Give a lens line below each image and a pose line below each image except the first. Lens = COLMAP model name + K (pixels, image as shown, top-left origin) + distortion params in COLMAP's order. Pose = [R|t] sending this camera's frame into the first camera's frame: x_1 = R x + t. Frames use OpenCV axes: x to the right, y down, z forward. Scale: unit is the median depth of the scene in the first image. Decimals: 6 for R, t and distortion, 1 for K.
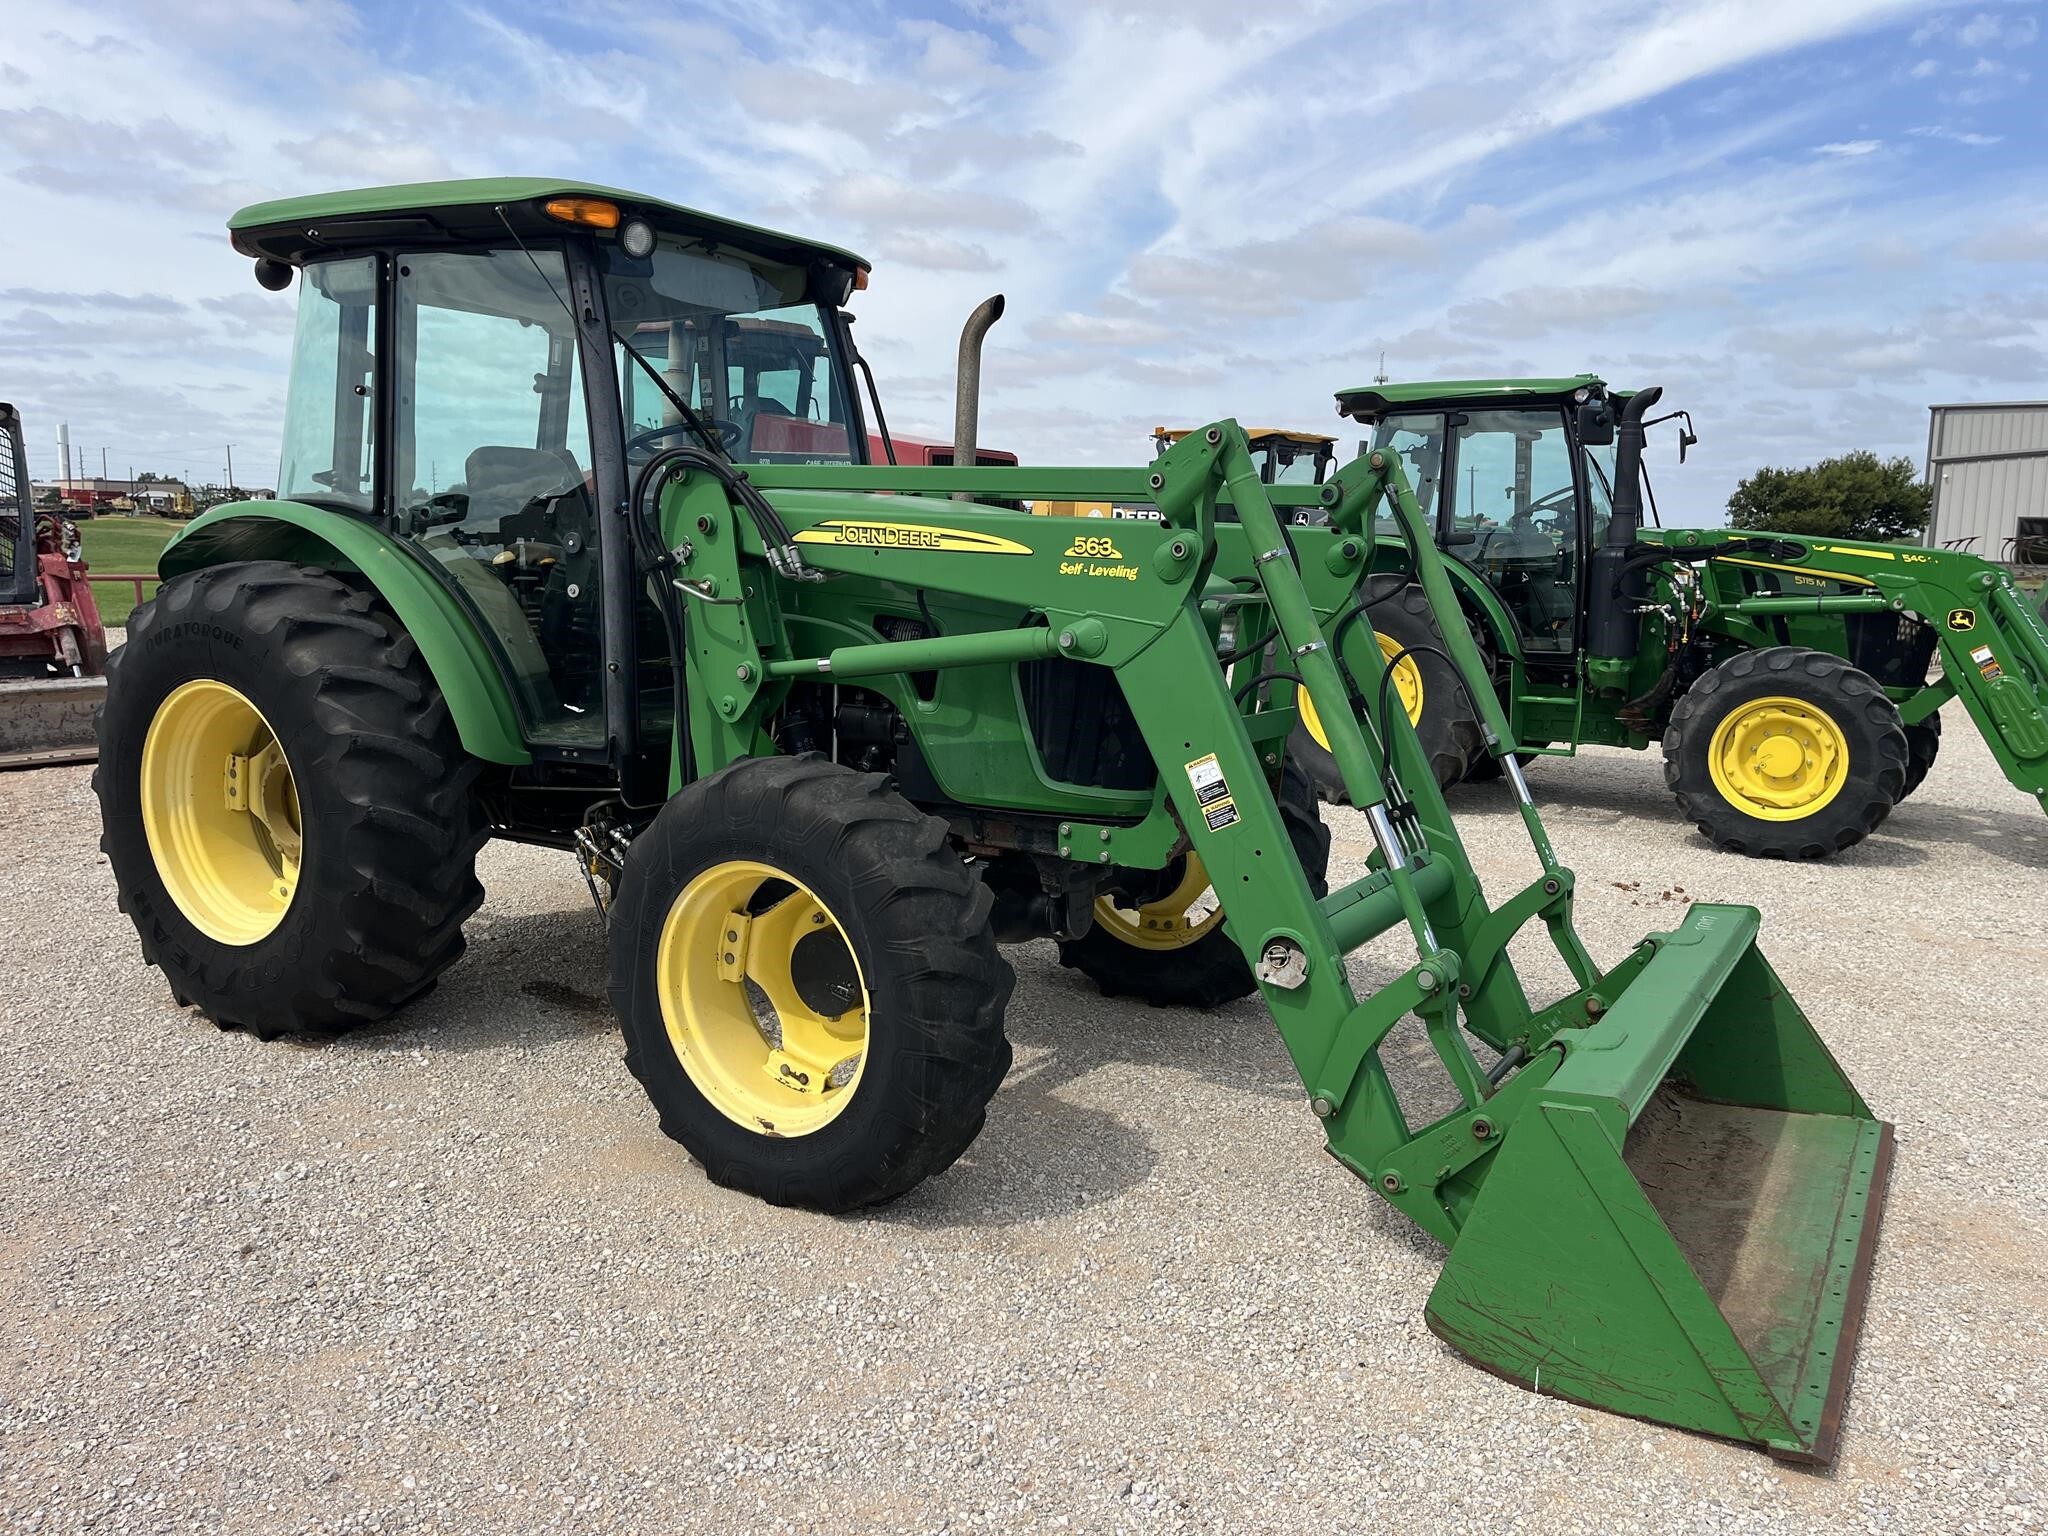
lens RADIAL K [[1592.5, 0, 1009.3], [0, 1592.5, 769.0], [0, 0, 1]] dist [0.062314, -0.092042]
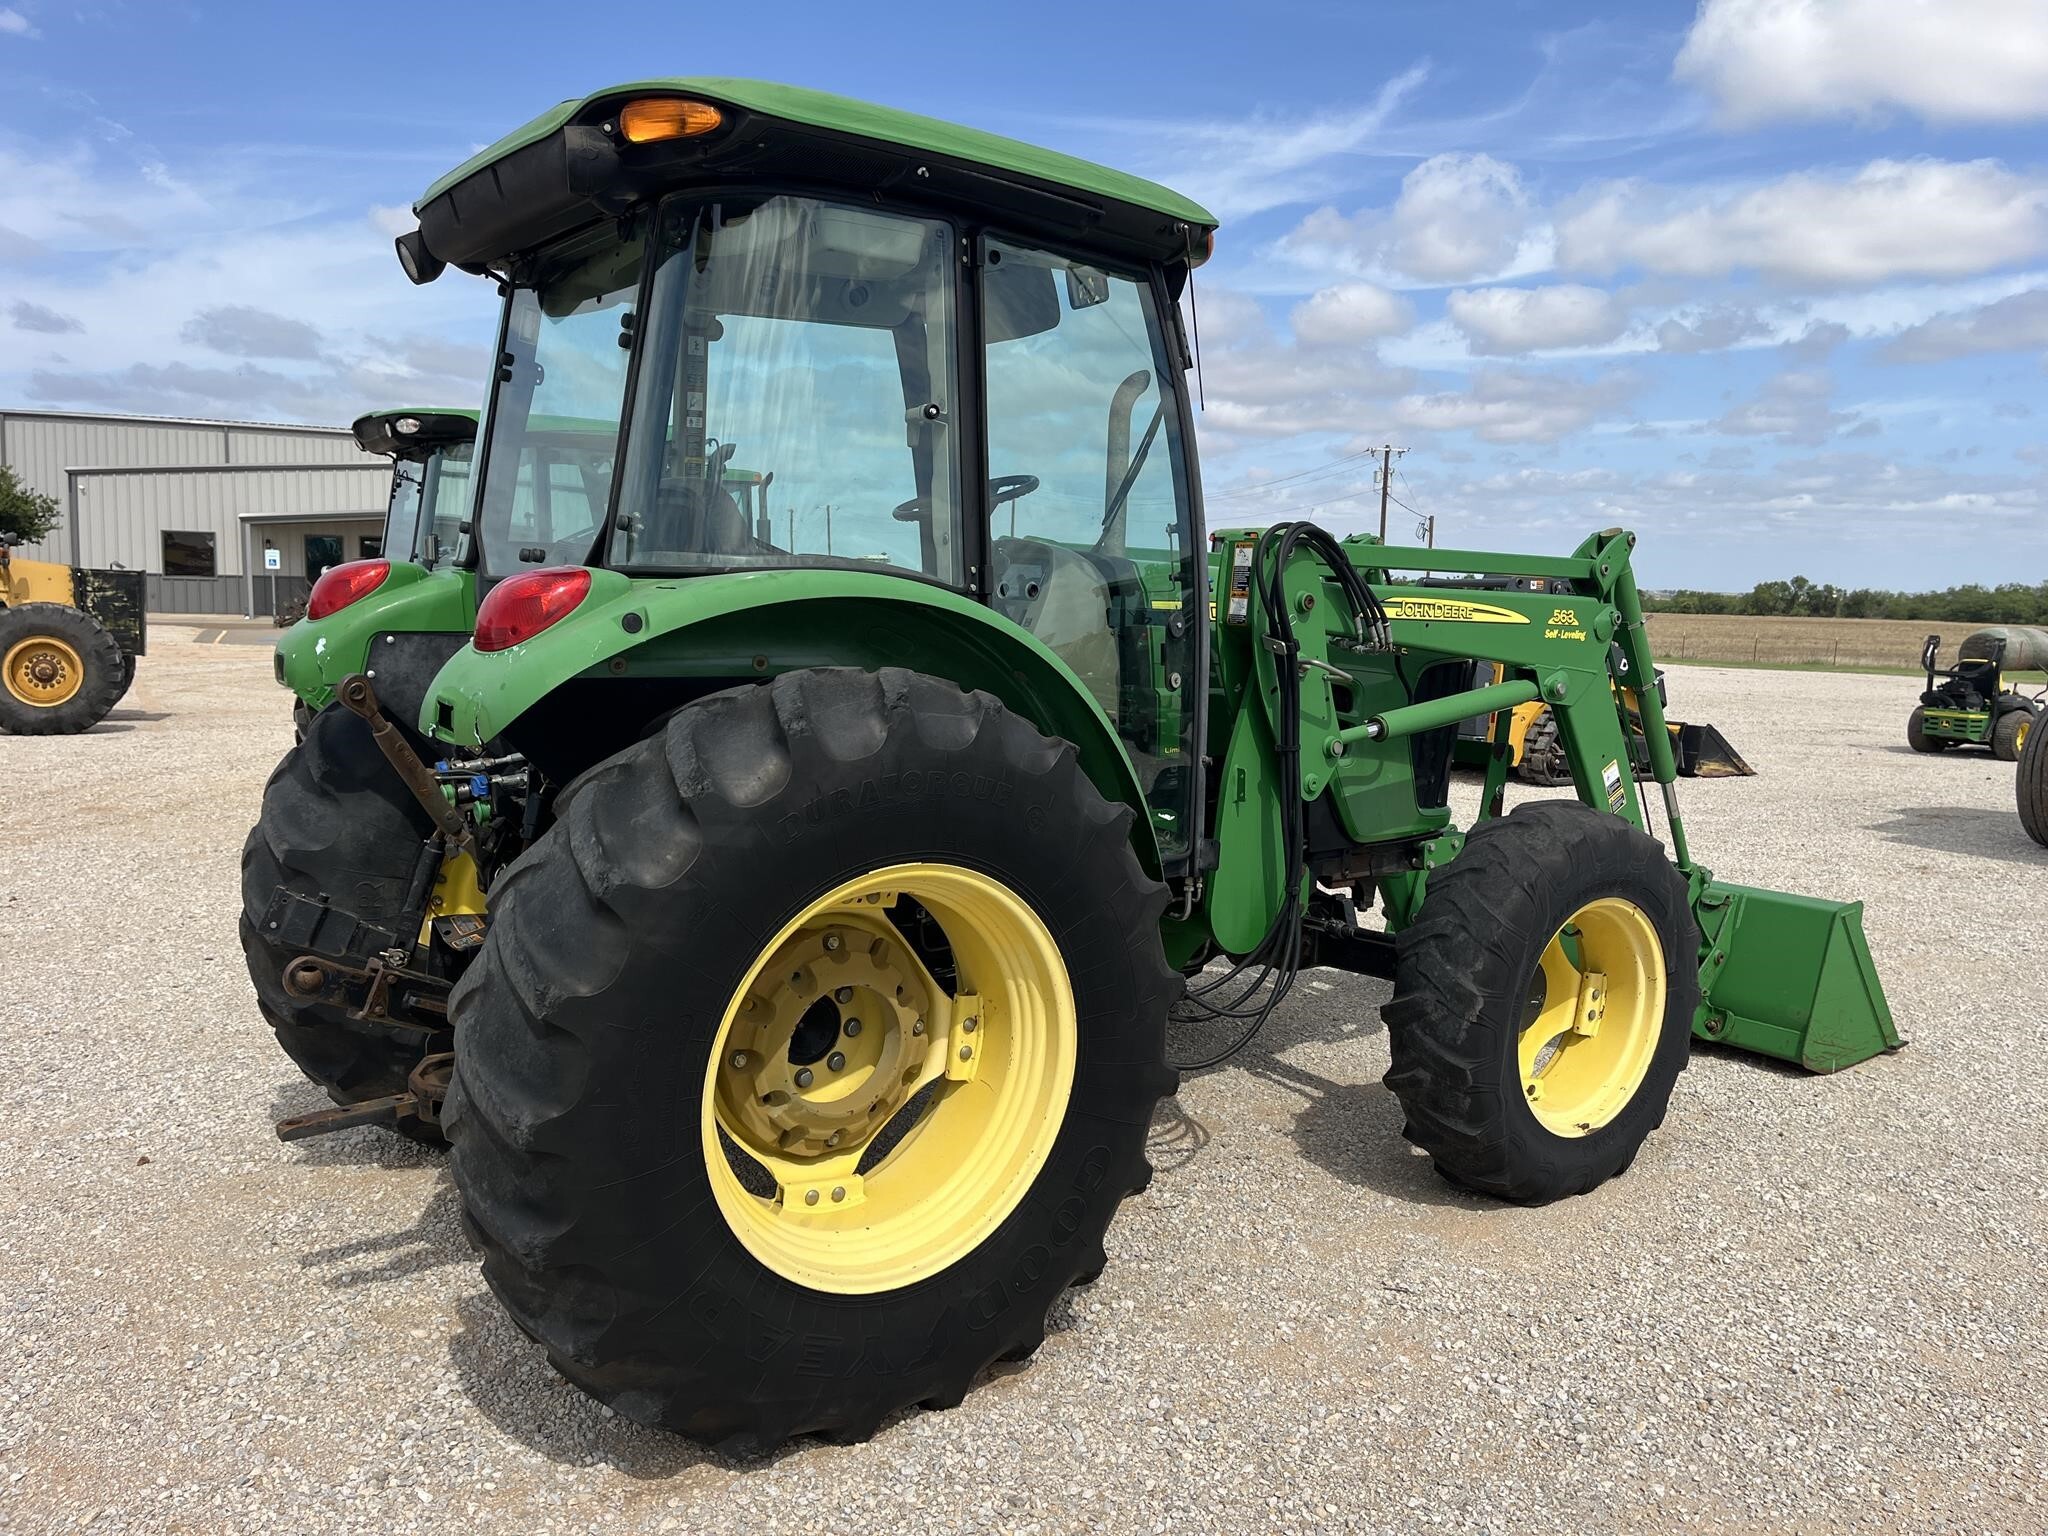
lens RADIAL K [[1592.5, 0, 1009.3], [0, 1592.5, 769.0], [0, 0, 1]] dist [0.062314, -0.092042]
pose [[0.354608, -0.118546, 0.927470, -1.183637], [0.118822, 0.989601, 0.081057, -0.154531], [-0.927434, 0.081460, 0.365007, 0.831678]]
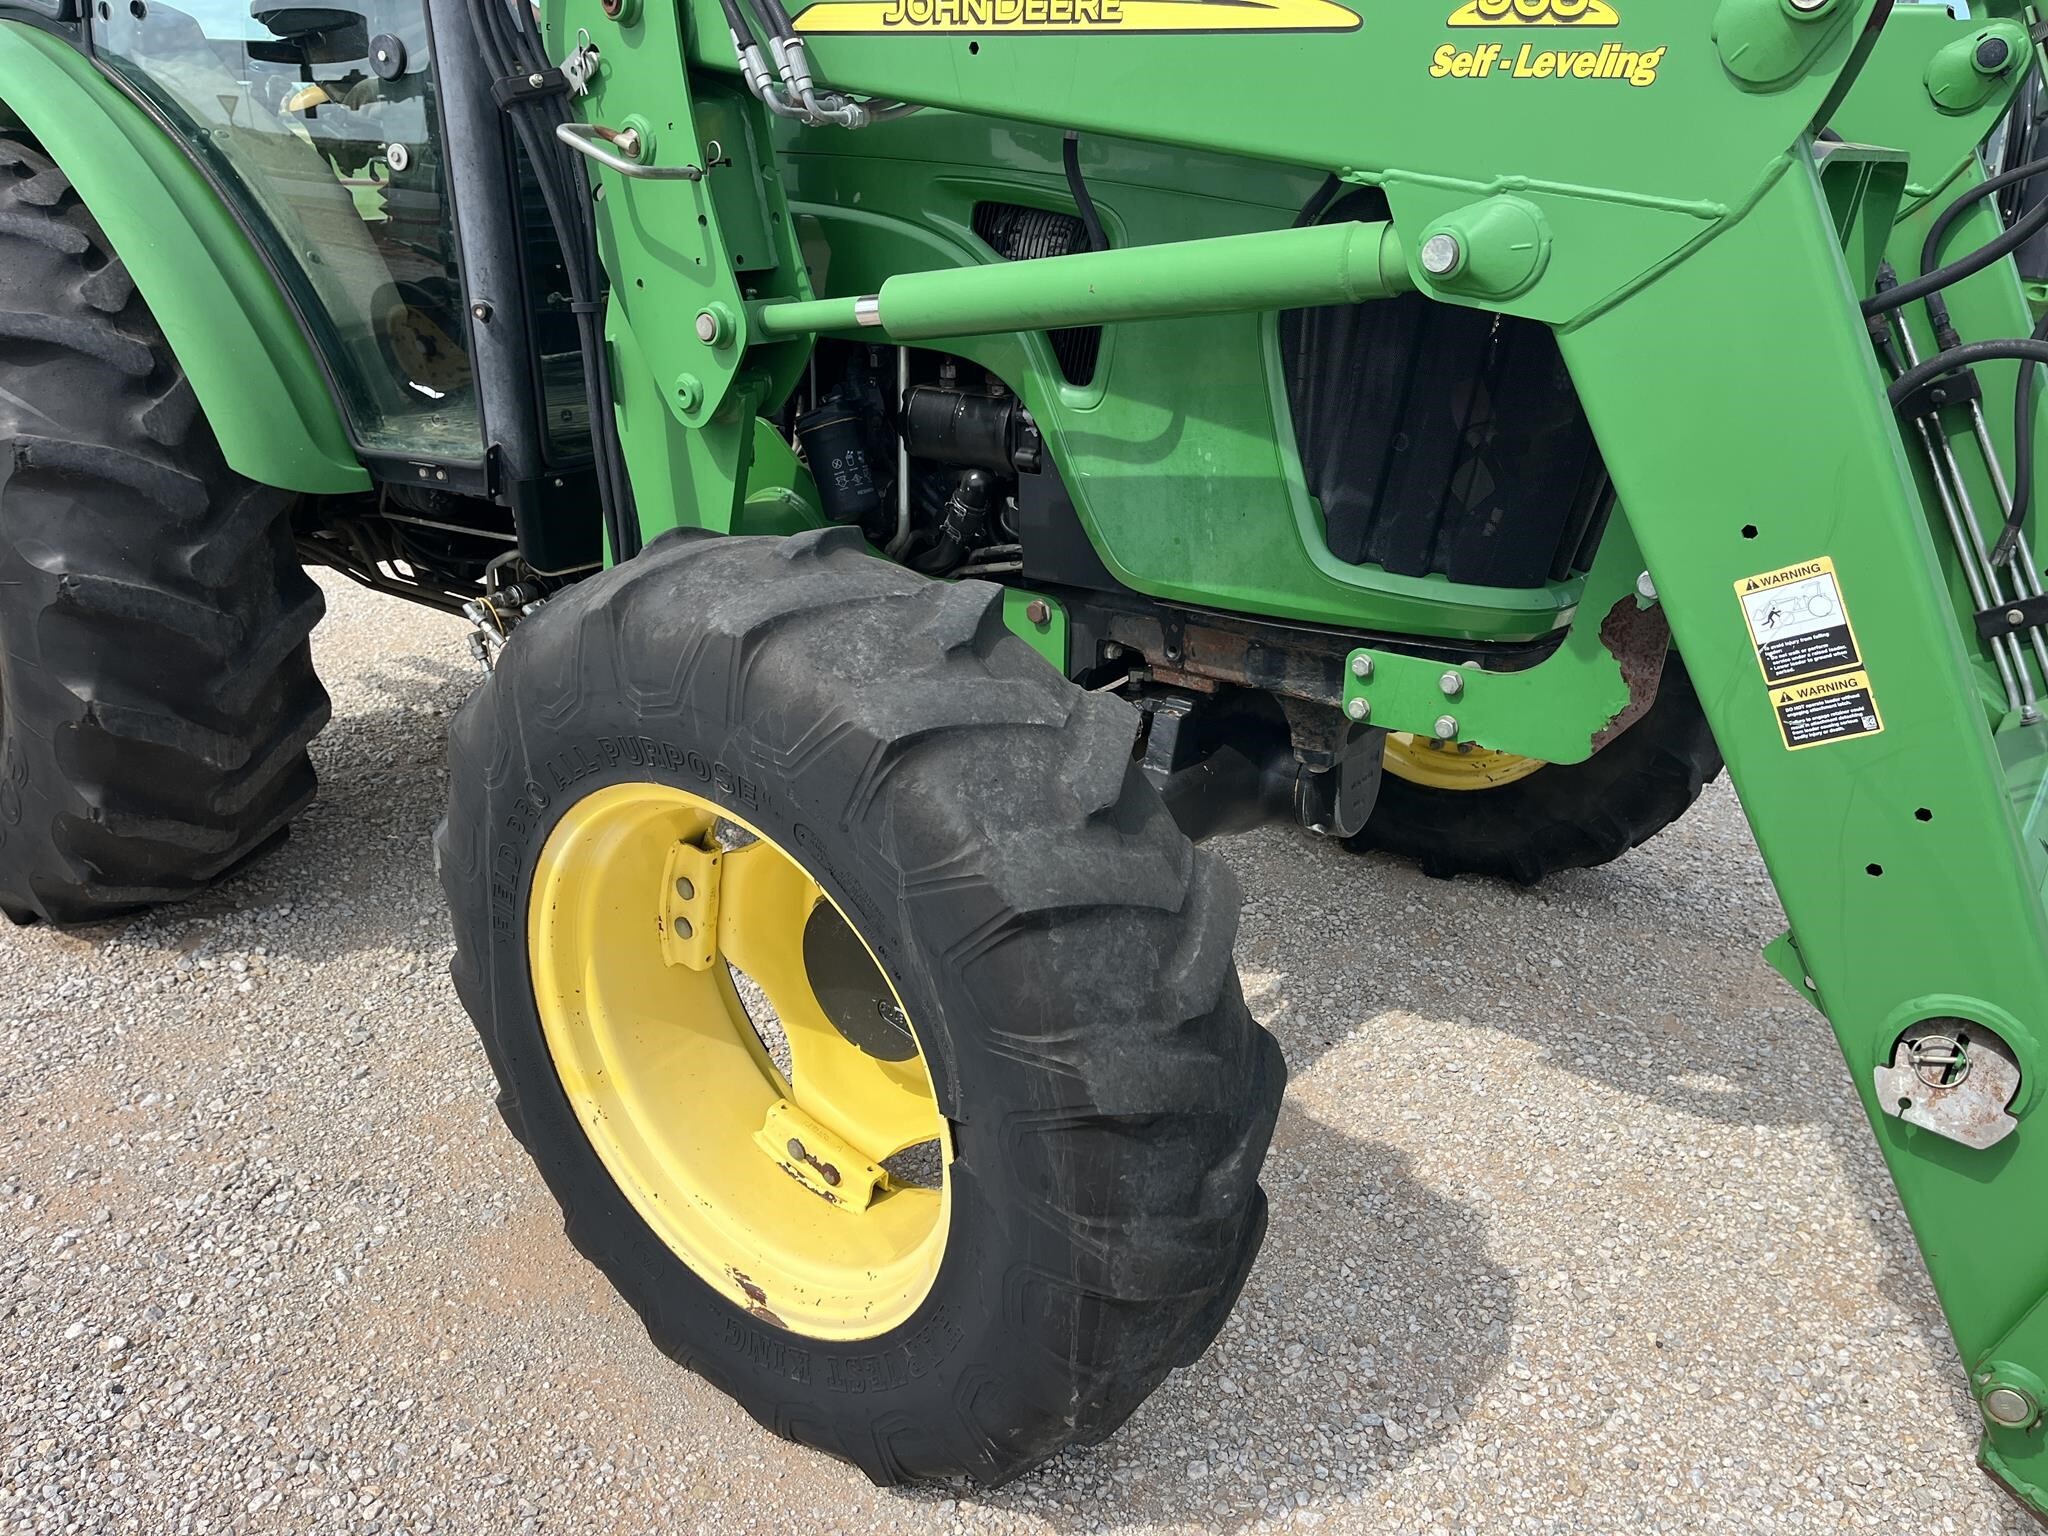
lens RADIAL K [[1534.7, 0, 1019.8], [0, 1534.7, 769.2], [0, 0, 1]] dist [0.066118, -0.087101]
pose [[0.997313, 0.020184, -0.070428, -0.034491], [-0.002777, 0.971023, 0.238969, -0.042308], [0.073211, -0.238131, 0.968470, 0.514926]]
